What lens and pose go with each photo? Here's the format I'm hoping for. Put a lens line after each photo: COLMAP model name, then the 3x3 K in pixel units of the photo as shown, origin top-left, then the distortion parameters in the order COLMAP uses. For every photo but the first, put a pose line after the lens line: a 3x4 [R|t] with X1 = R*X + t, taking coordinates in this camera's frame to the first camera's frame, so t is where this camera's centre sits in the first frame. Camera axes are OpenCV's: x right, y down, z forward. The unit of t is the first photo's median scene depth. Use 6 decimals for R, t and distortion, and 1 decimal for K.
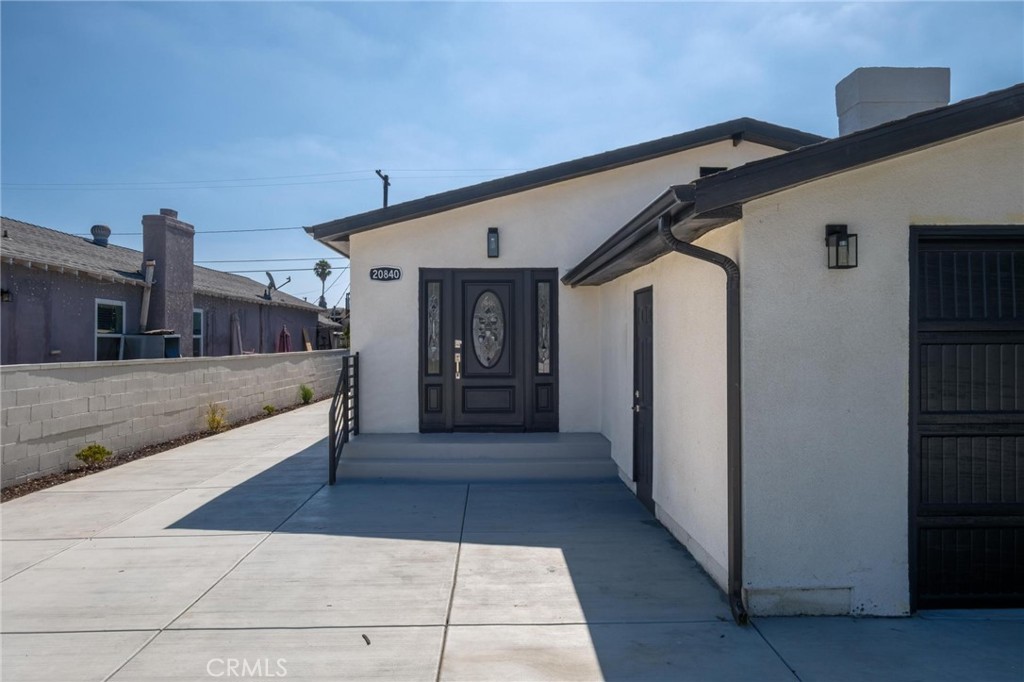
lens RADIAL K [[752.7, 0, 511.9], [0, 752.7, 338.5], [0, 0, 1]] dist [-0.007754, -0.003156]
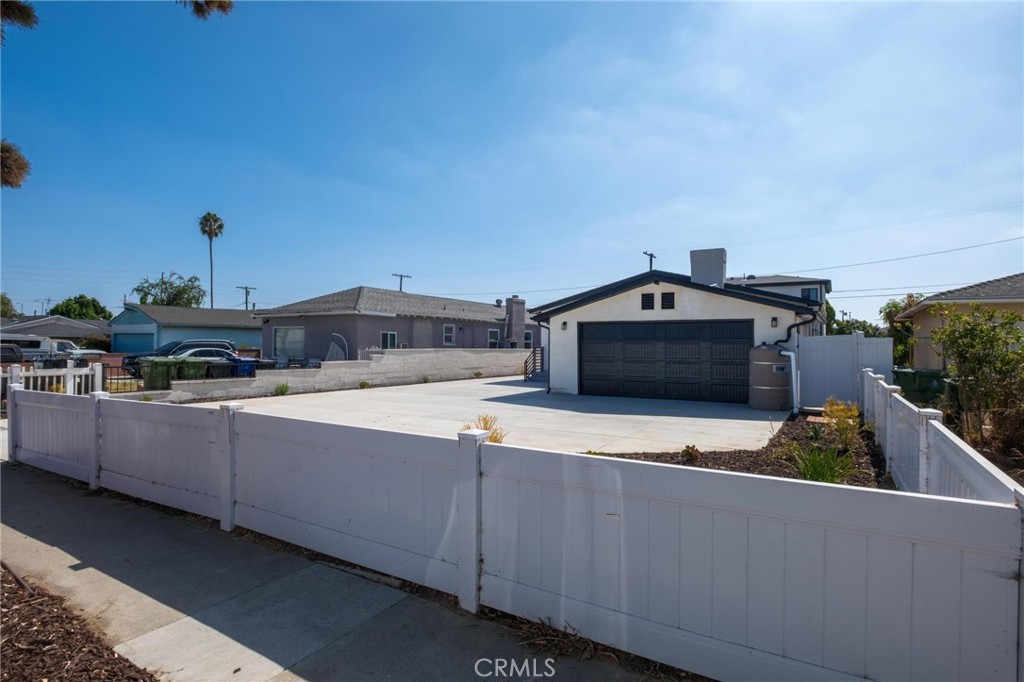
lens RADIAL K [[528.9, 0, 512.4], [0, 528.9, 341.4], [0, 0, 1]] dist [-0.000053, -0.000001]
pose [[0.847032, 0.004647, -0.531521, 0.634688], [-0.005999, 0.999982, -0.000816, -0.001073], [0.531507, 0.003880, 0.847045, -0.726331]]
